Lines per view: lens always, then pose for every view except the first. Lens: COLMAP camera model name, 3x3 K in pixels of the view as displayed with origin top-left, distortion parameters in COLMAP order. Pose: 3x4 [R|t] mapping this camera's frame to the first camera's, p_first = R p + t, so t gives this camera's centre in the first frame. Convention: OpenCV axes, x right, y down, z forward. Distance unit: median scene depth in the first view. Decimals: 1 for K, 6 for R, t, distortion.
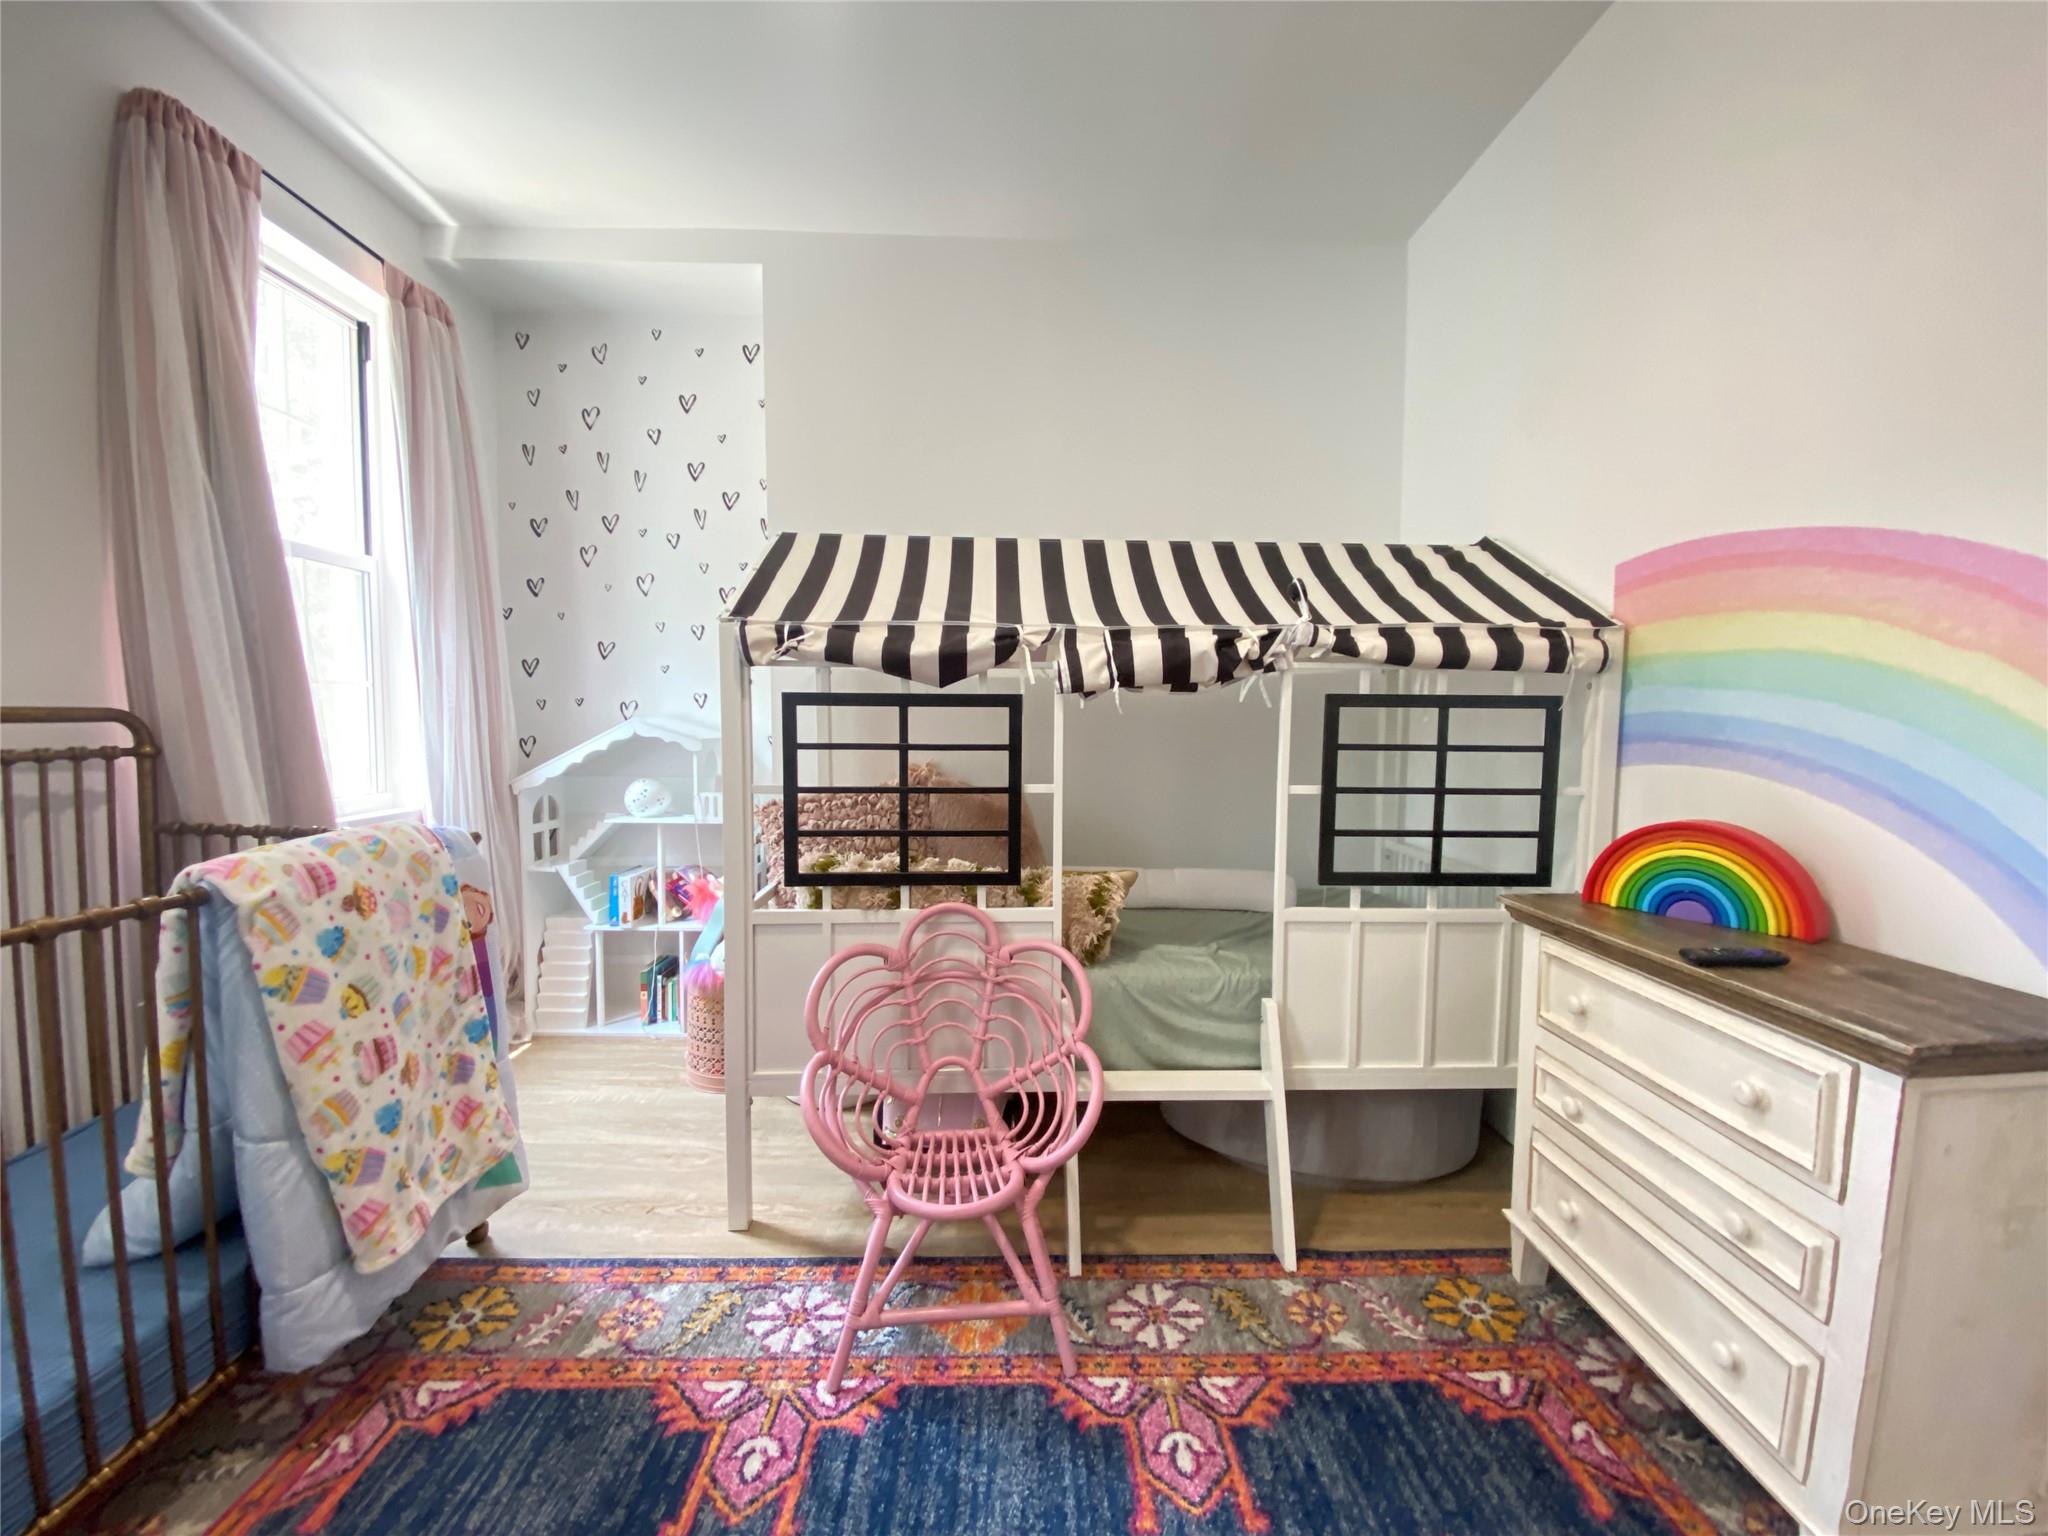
lens RADIAL K [[828.3, 0, 1021.5], [0, 828.3, 768.0], [0, 0, 1]] dist [0.017361, -0.019038]
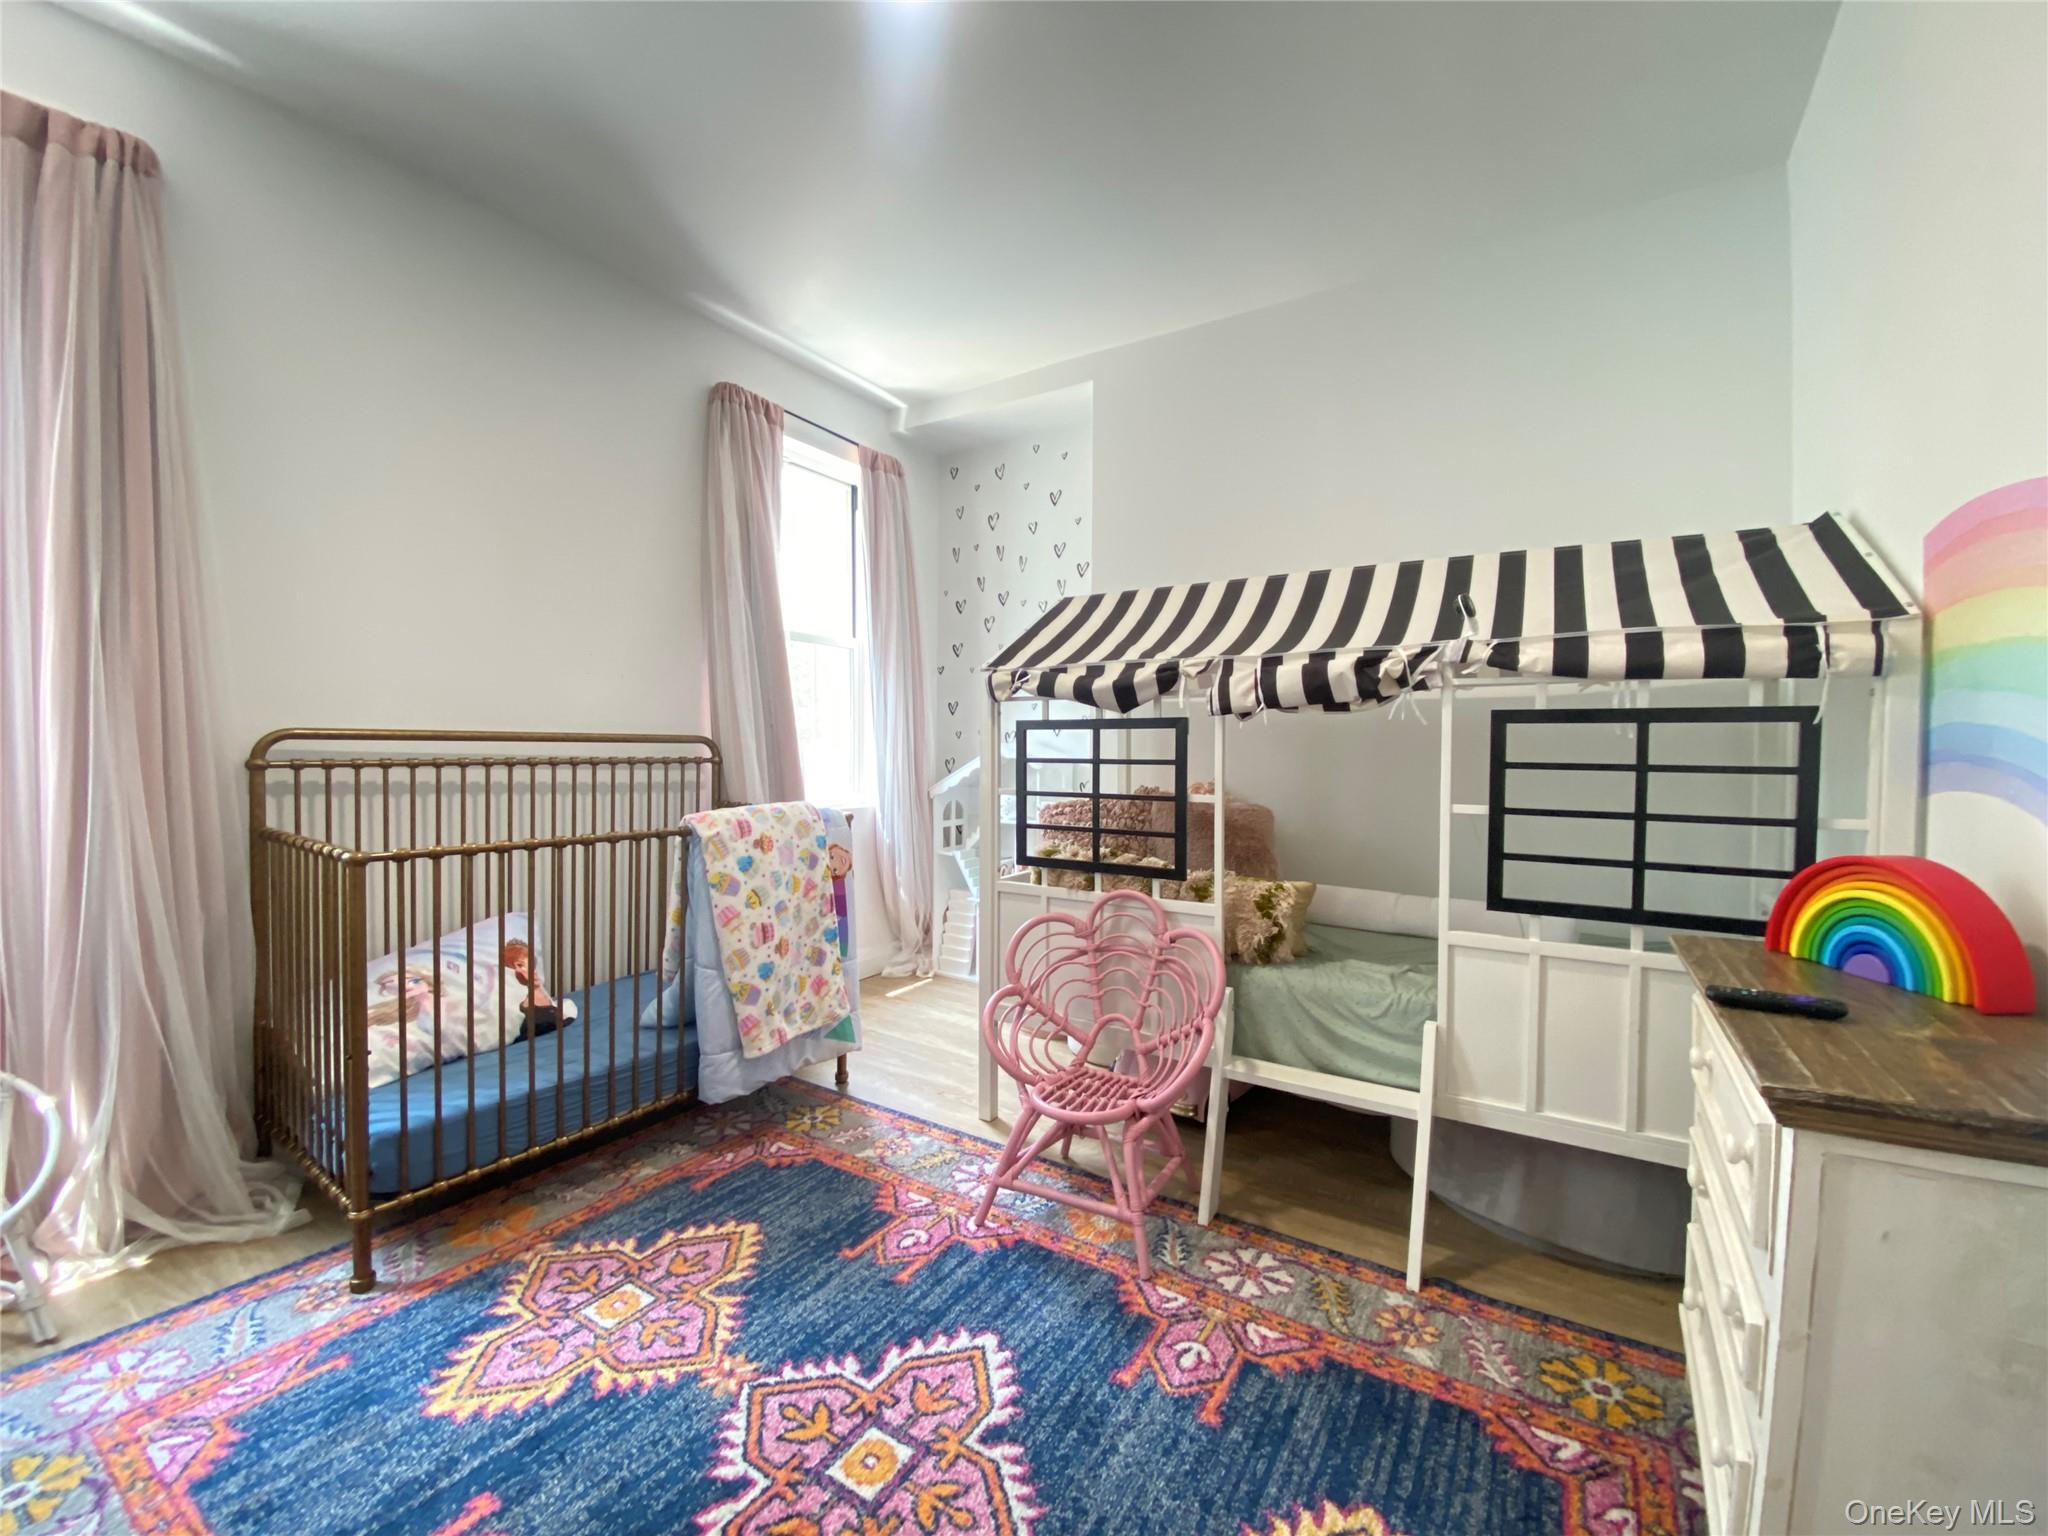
lens RADIAL K [[818.3, 0, 1021.3], [0, 818.3, 776.0], [0, 0, 1]] dist [0.014208, -0.018090]
pose [[0.831995, 0.018052, -0.554489, 0.452320], [-0.037401, 0.999022, -0.023595, 0.030501], [0.553521, 0.040369, 0.831856, -0.094327]]
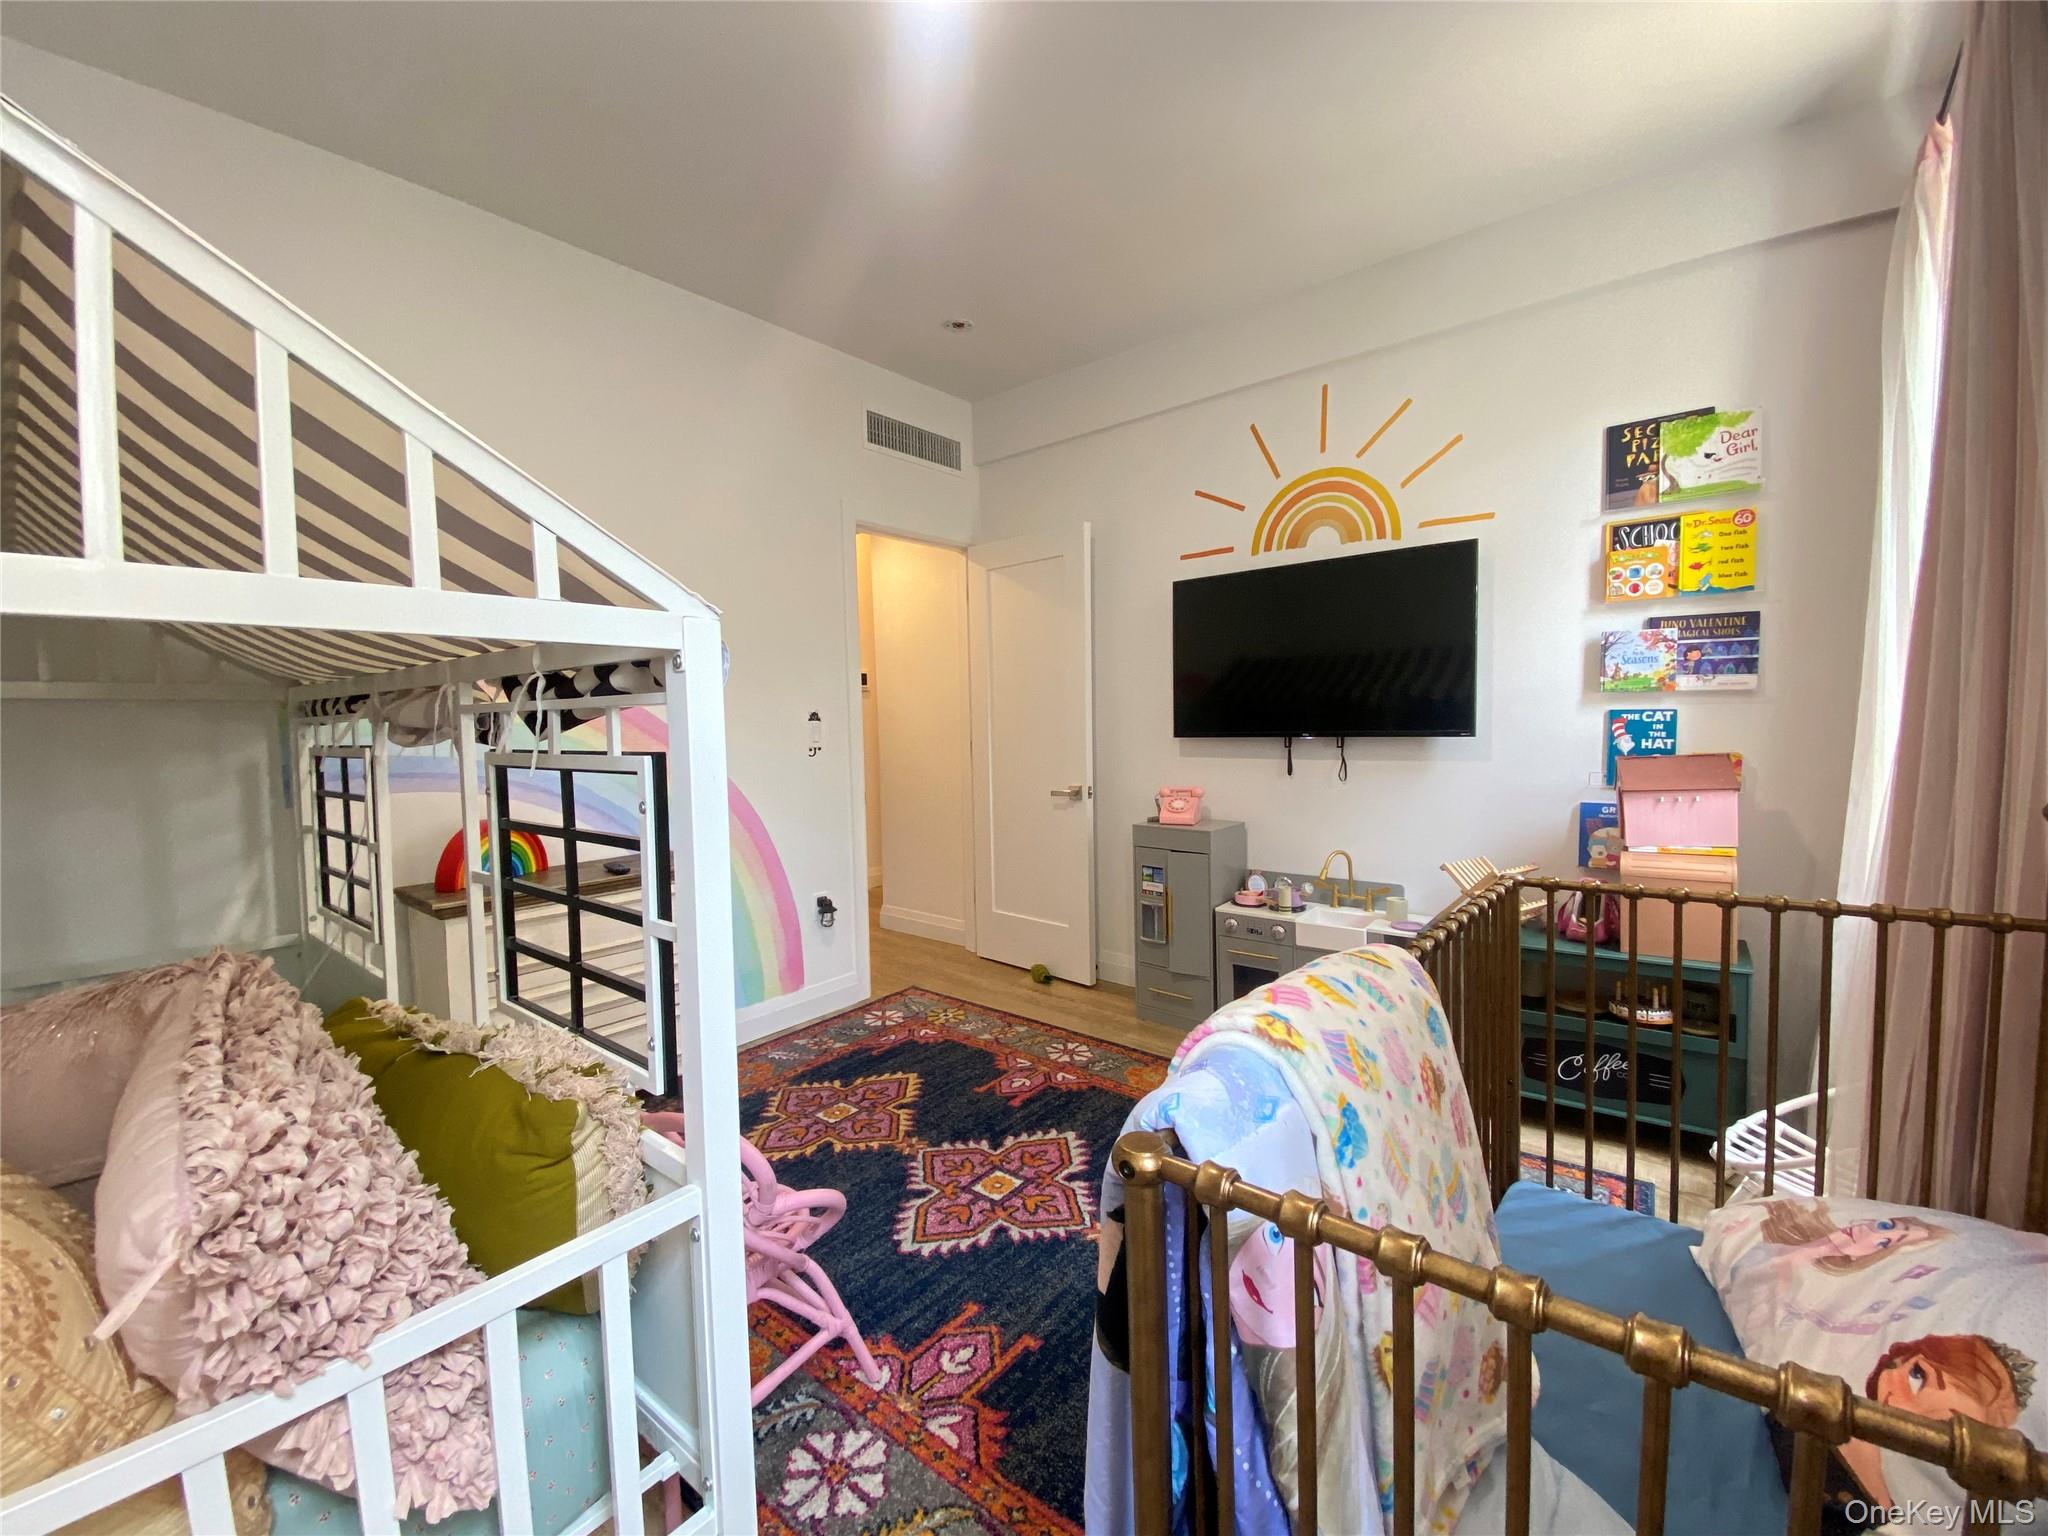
lens RADIAL K [[828.3, 0, 1021.5], [0, 828.3, 768.0], [0, 0, 1]] dist [0.017361, -0.019038]
pose [[-0.760169, -0.029029, 0.649076, -0.844827], [0.053730, 0.992771, 0.107327, -0.126471], [-0.647499, 0.116462, -0.753114, 1.277167]]
